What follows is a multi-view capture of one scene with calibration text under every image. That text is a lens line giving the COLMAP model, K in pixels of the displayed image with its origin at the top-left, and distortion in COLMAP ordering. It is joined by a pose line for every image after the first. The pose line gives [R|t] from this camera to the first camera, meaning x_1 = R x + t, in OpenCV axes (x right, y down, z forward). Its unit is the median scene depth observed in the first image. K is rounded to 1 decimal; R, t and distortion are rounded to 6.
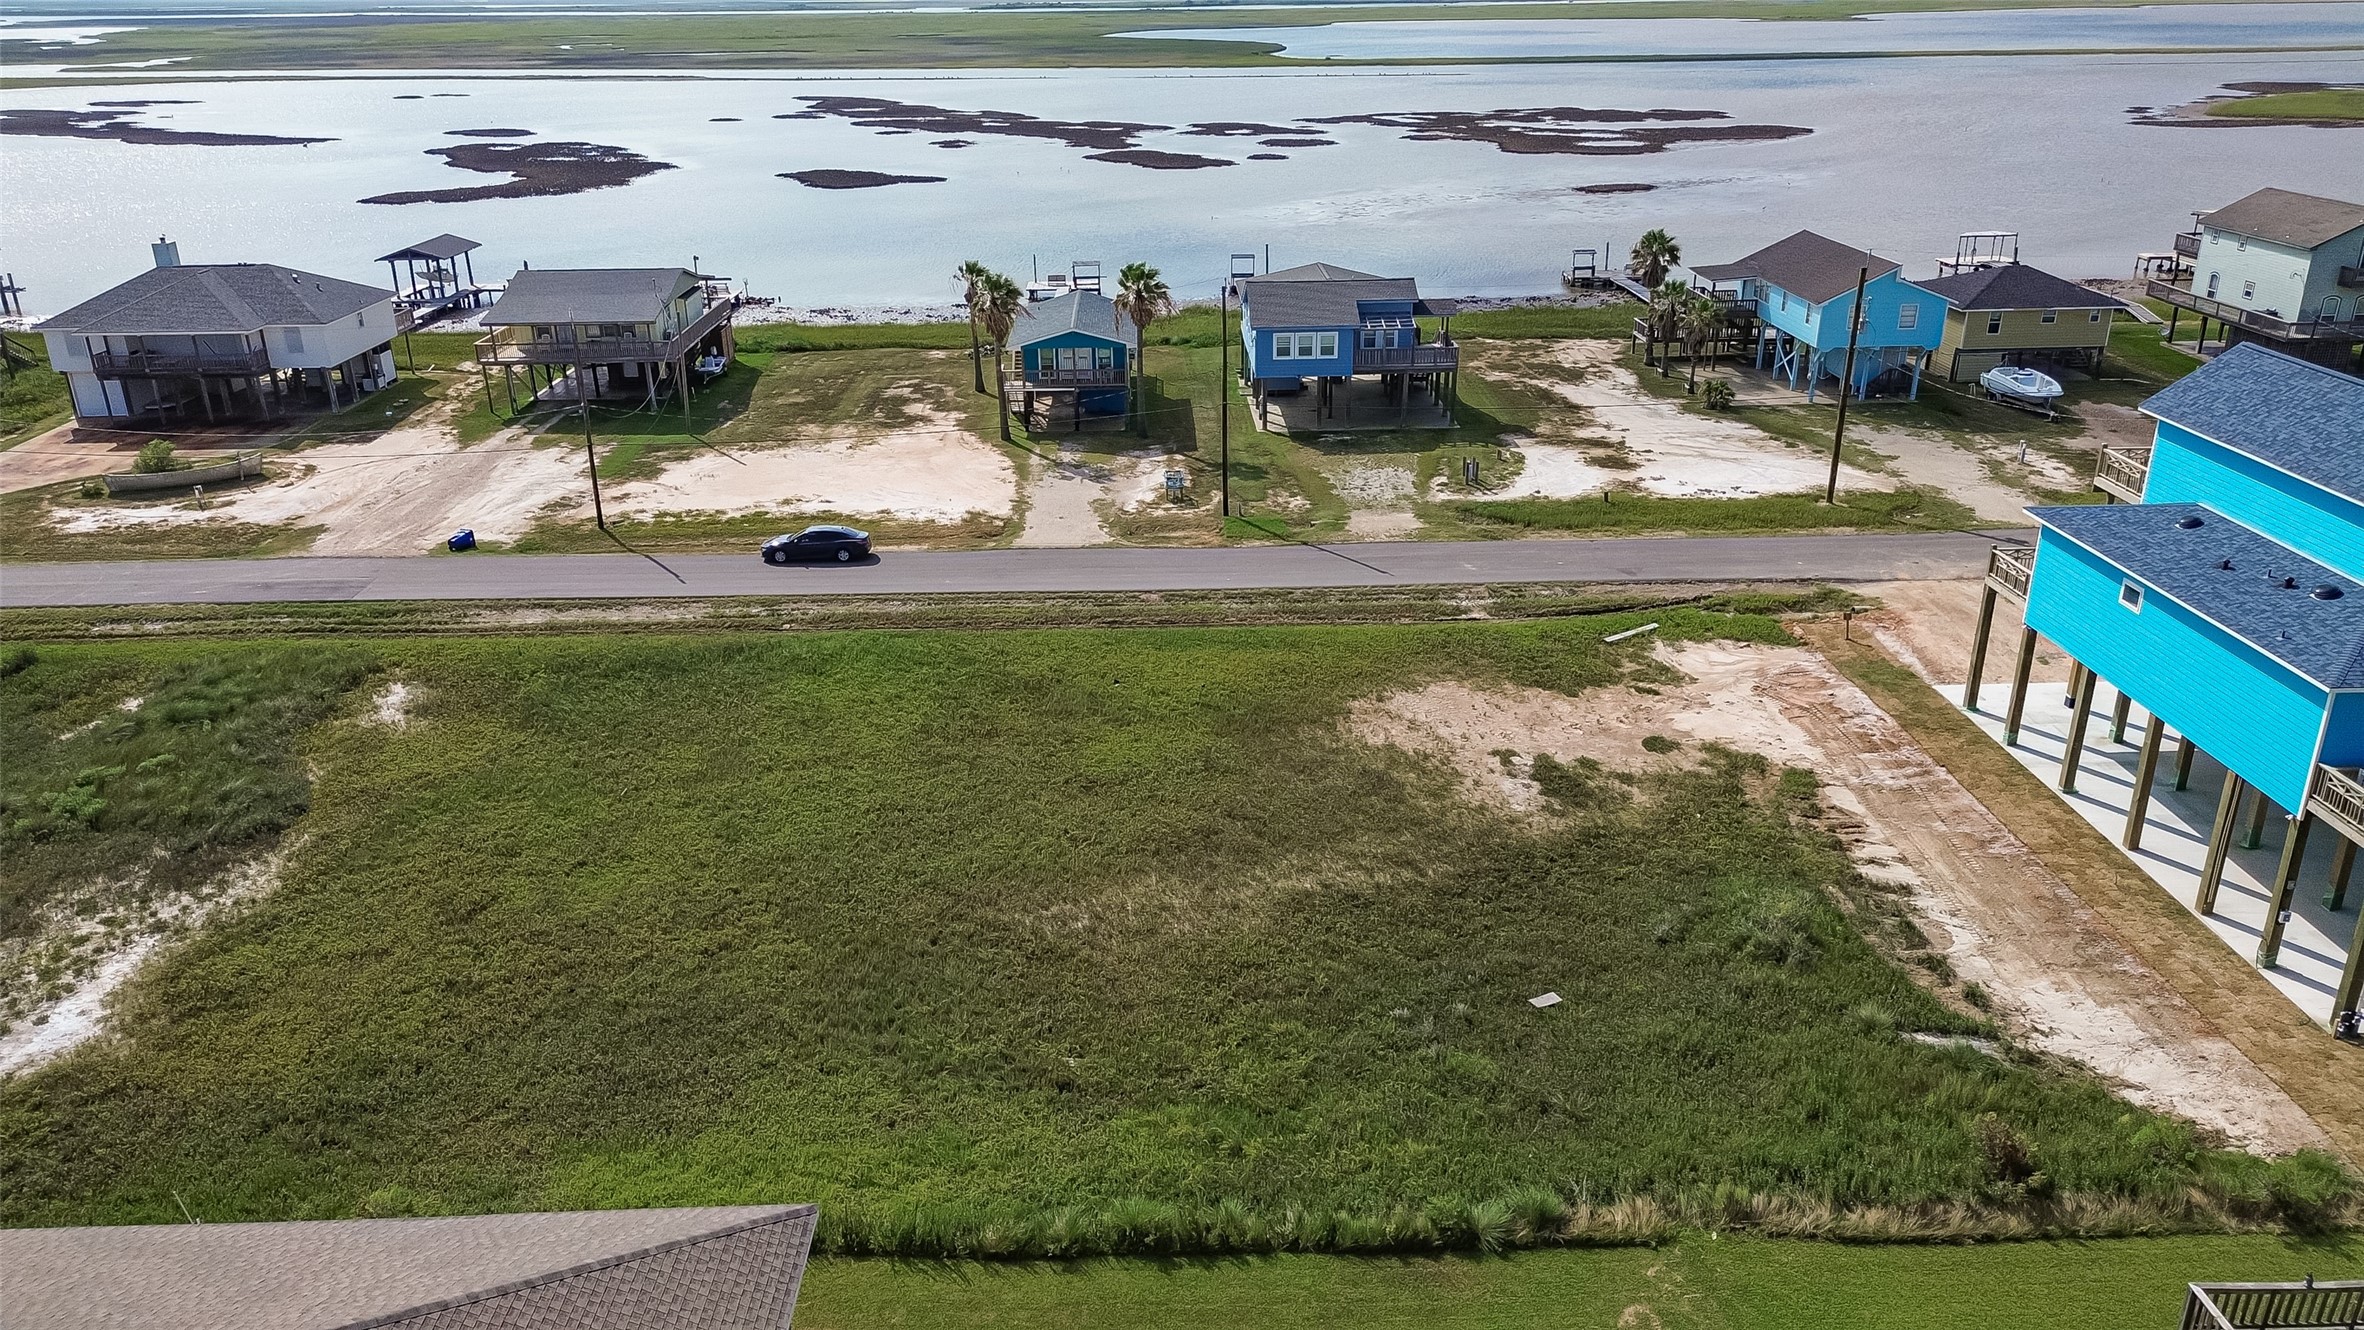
lens RADIAL K [[1666.2, 0, 1181.2], [0, 1666.2, 676.0], [0, 0, 1]] dist [0.072866, -0.073390]
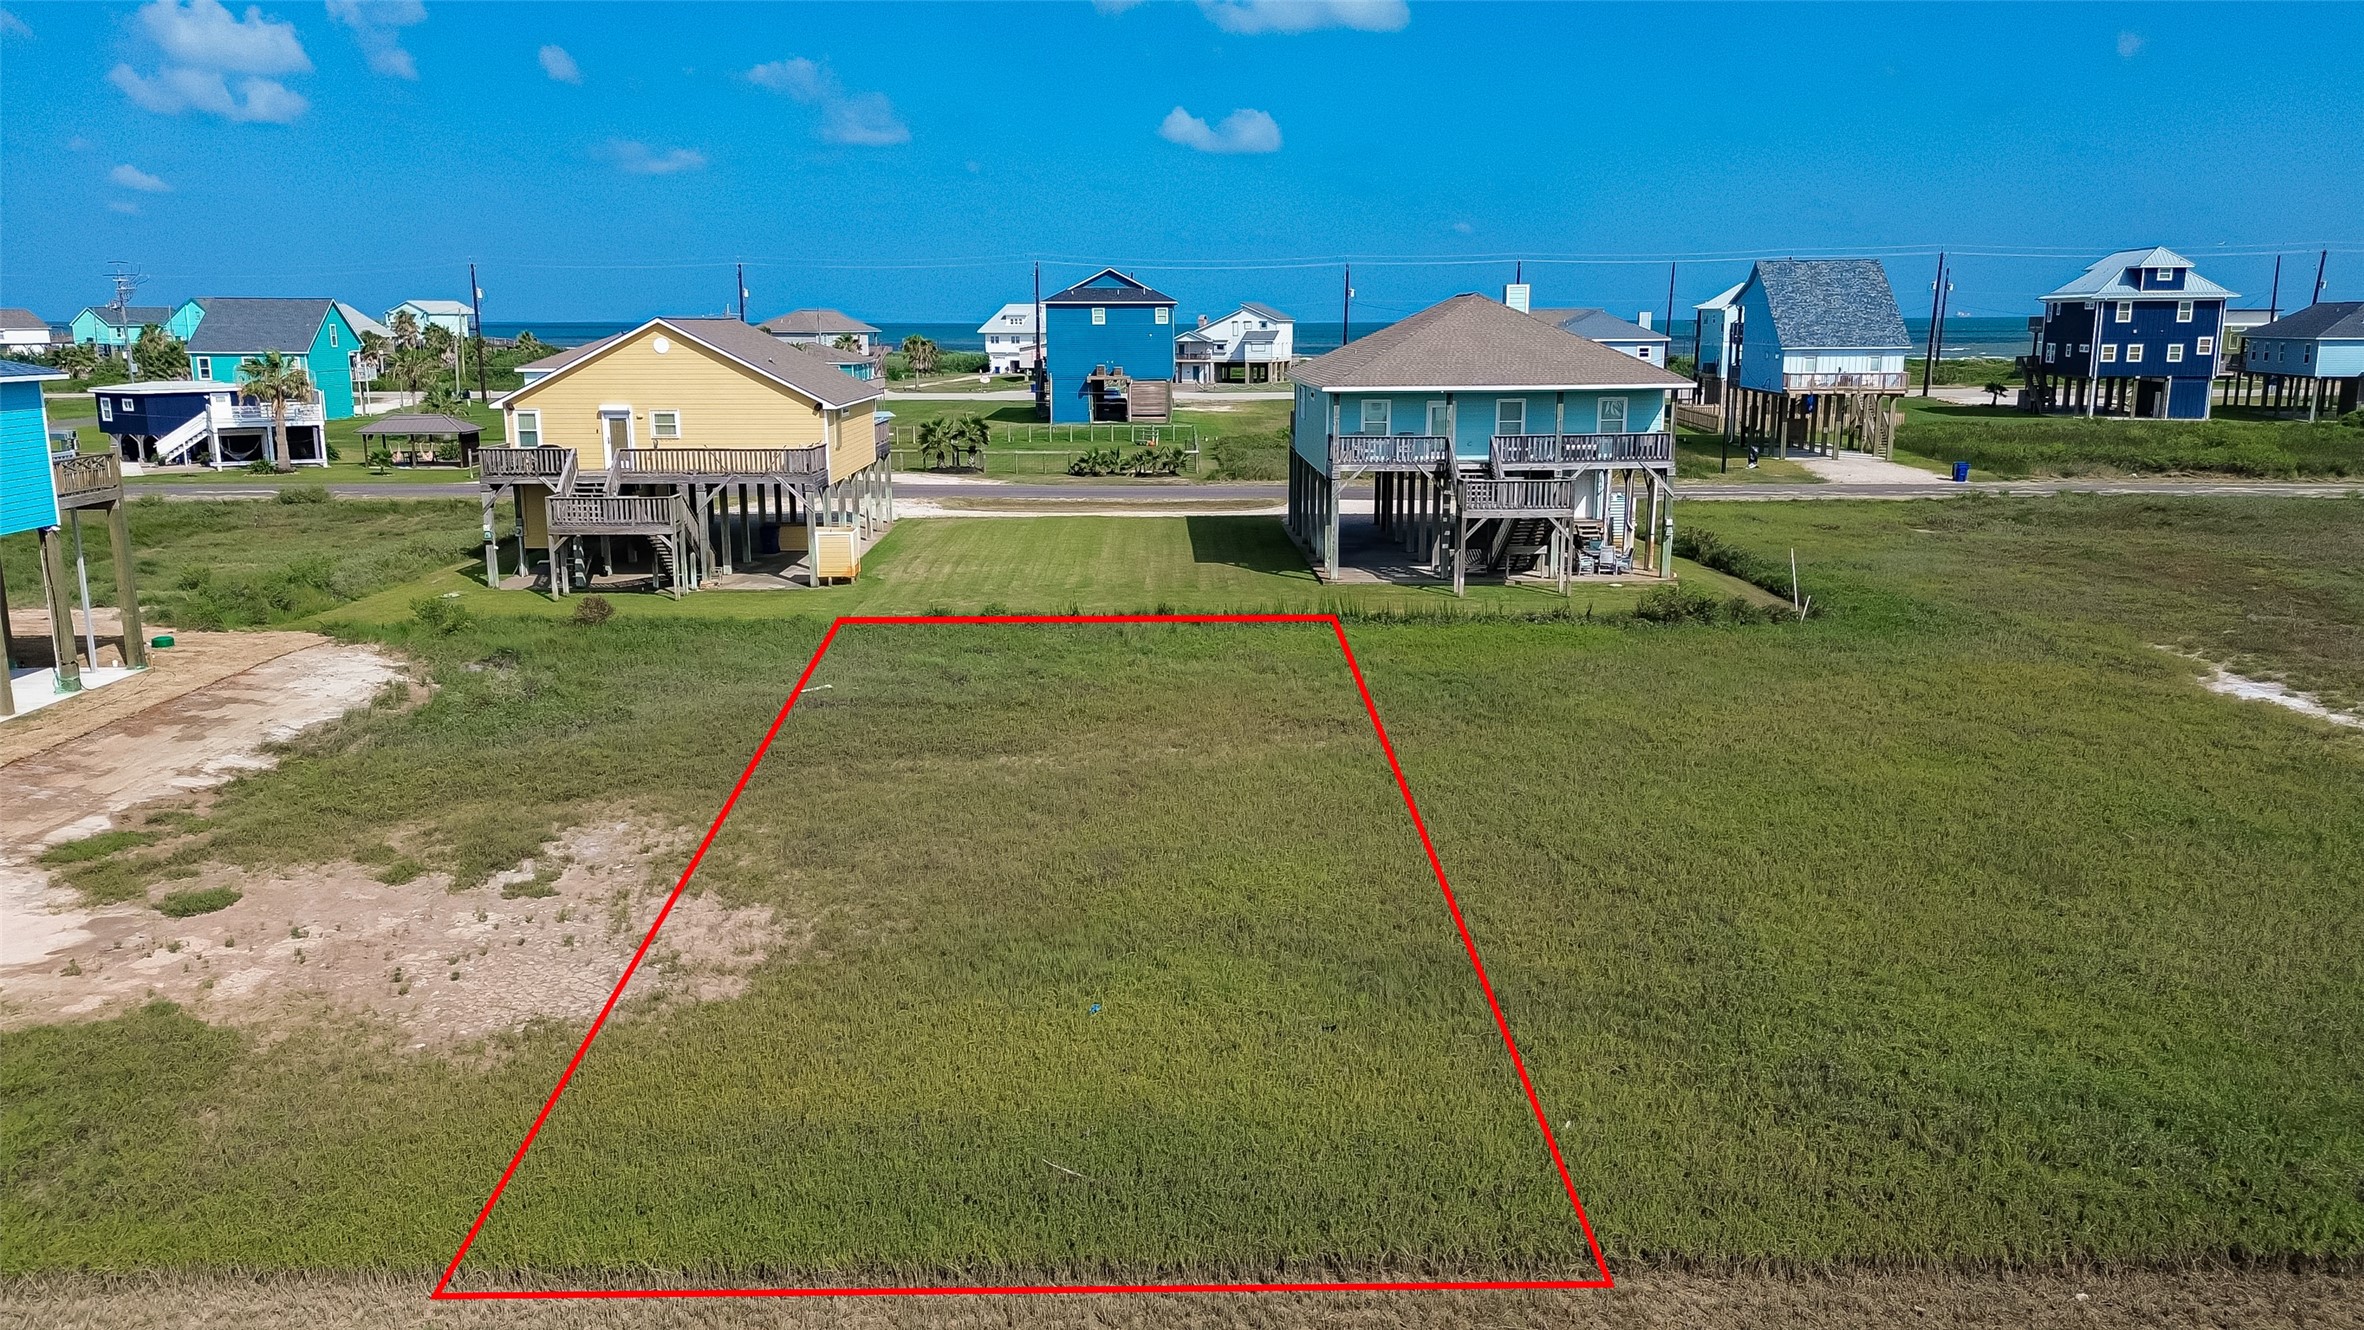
lens RADIAL K [[1666.2, 0, 1180.7], [0, 1666.2, 671.3], [0, 0, 1]] dist [0.072866, -0.073390]
pose [[-0.999869, 0.015583, 0.004299, -0.008095], [0.015287, 0.825029, 0.564884, -0.243553], [0.005256, 0.564876, -0.825159, 1.135231]]
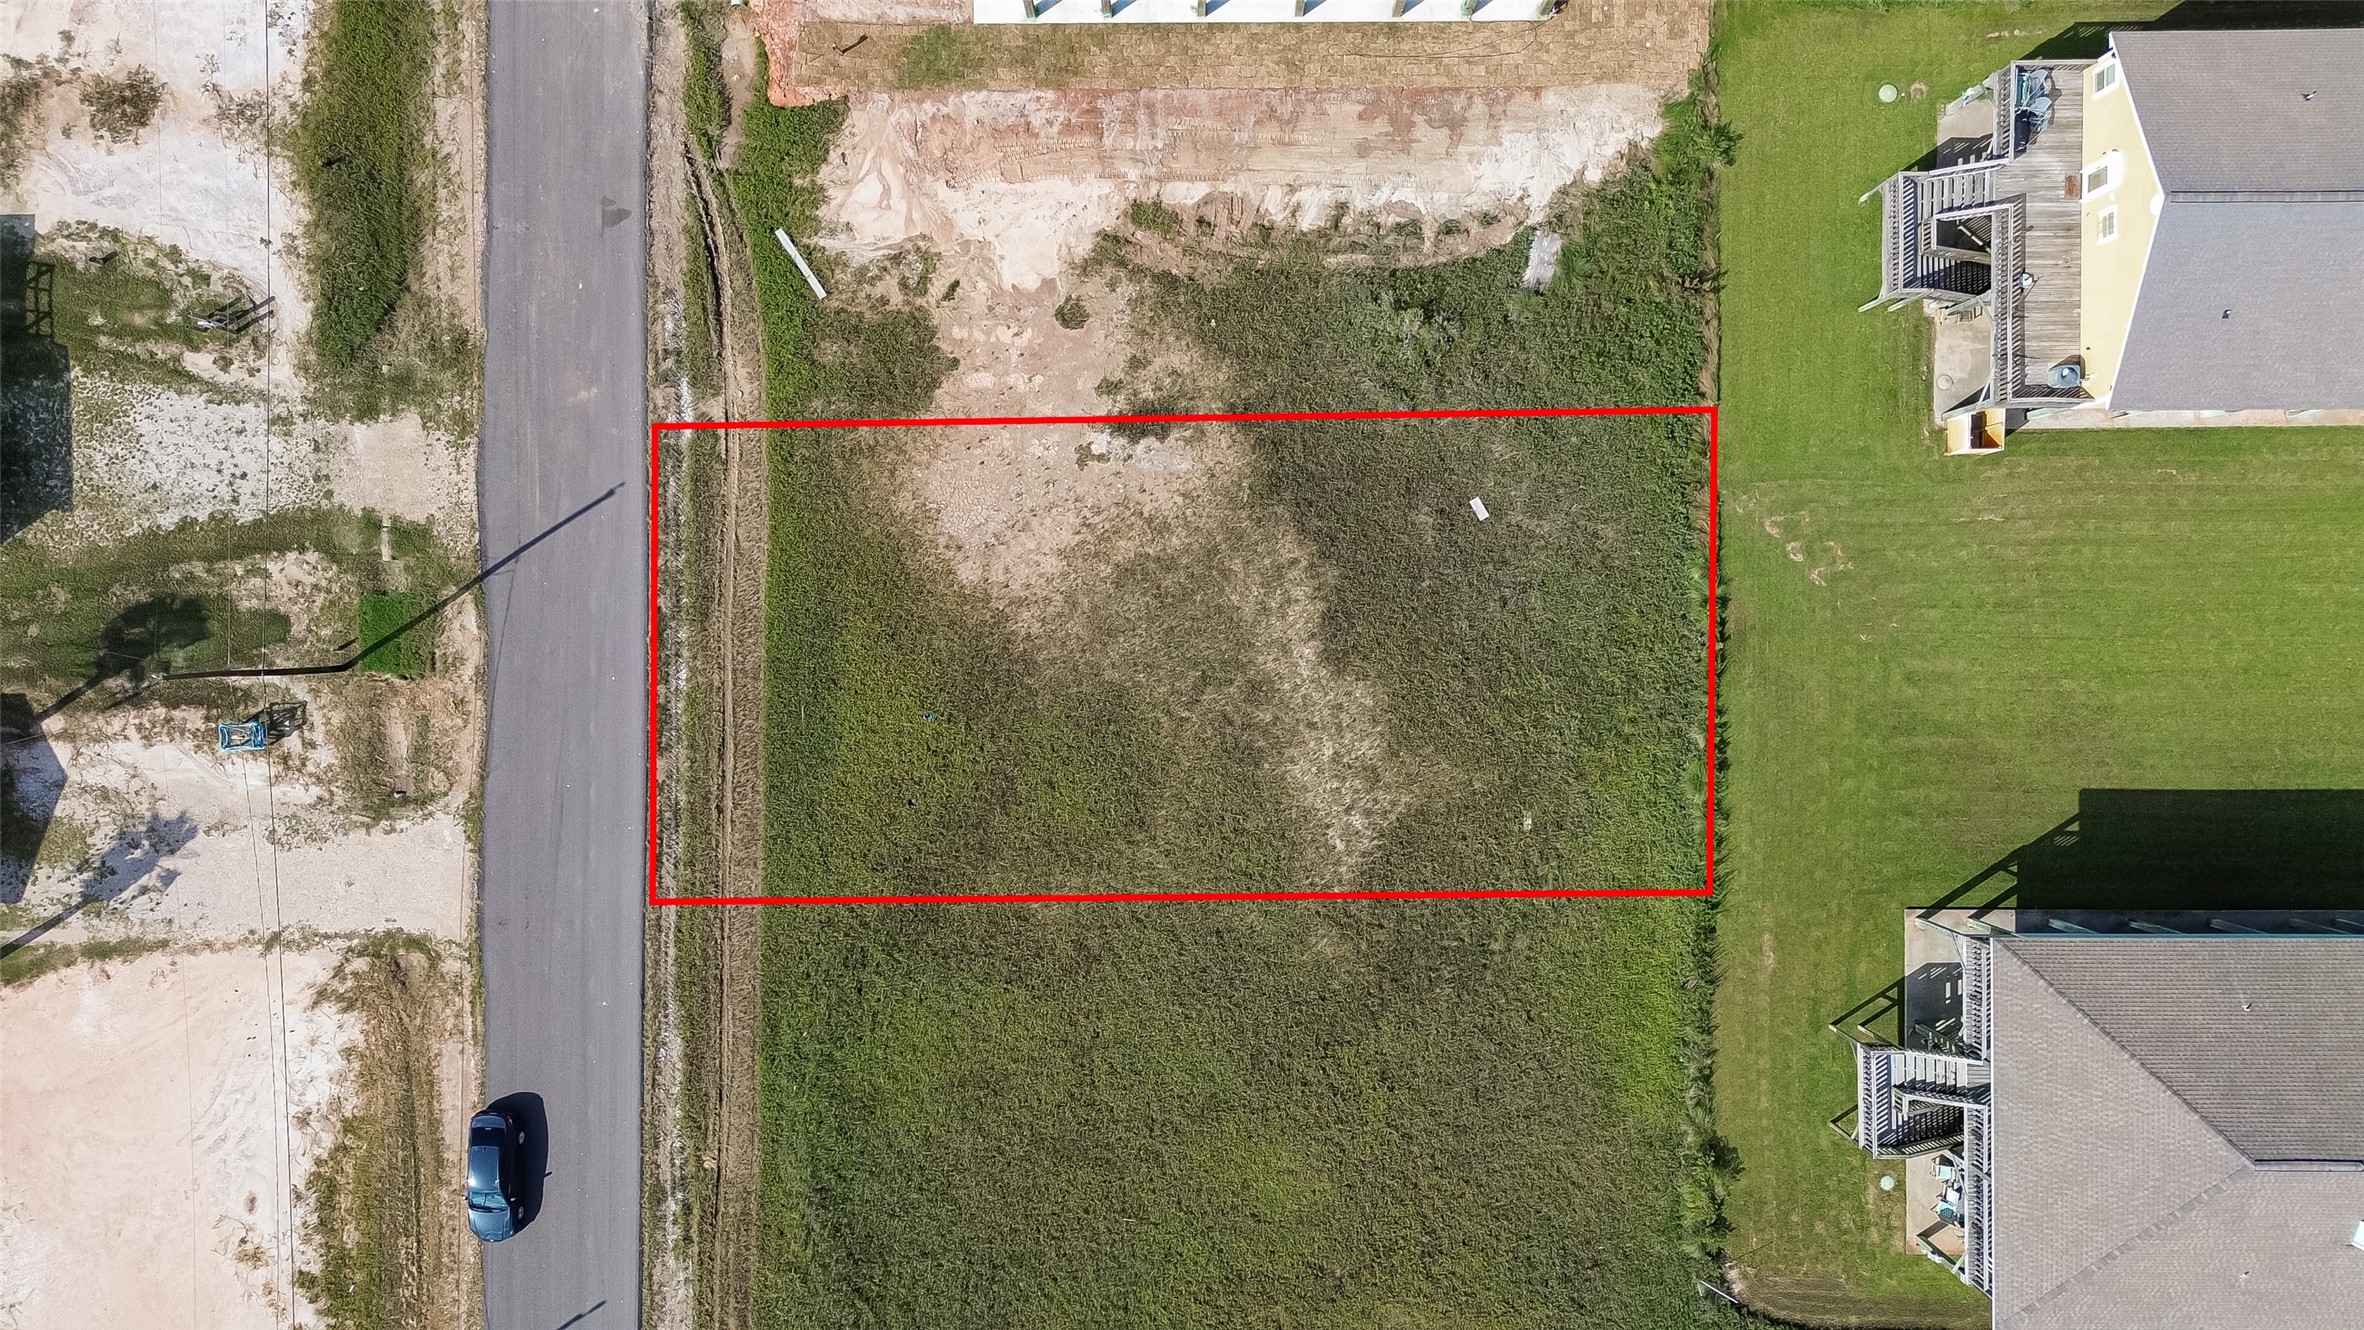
lens RADIAL K [[1666.2, 0, 1203.5], [0, 1666.2, 666.5], [0, 0, 1]] dist [0.072866, -0.073390]
pose [[0.022798, -0.999740, -0.000114, 0.043622], [0.384058, 0.008652, 0.923269, -0.783175], [-0.923028, -0.021092, 0.384155, 0.401053]]
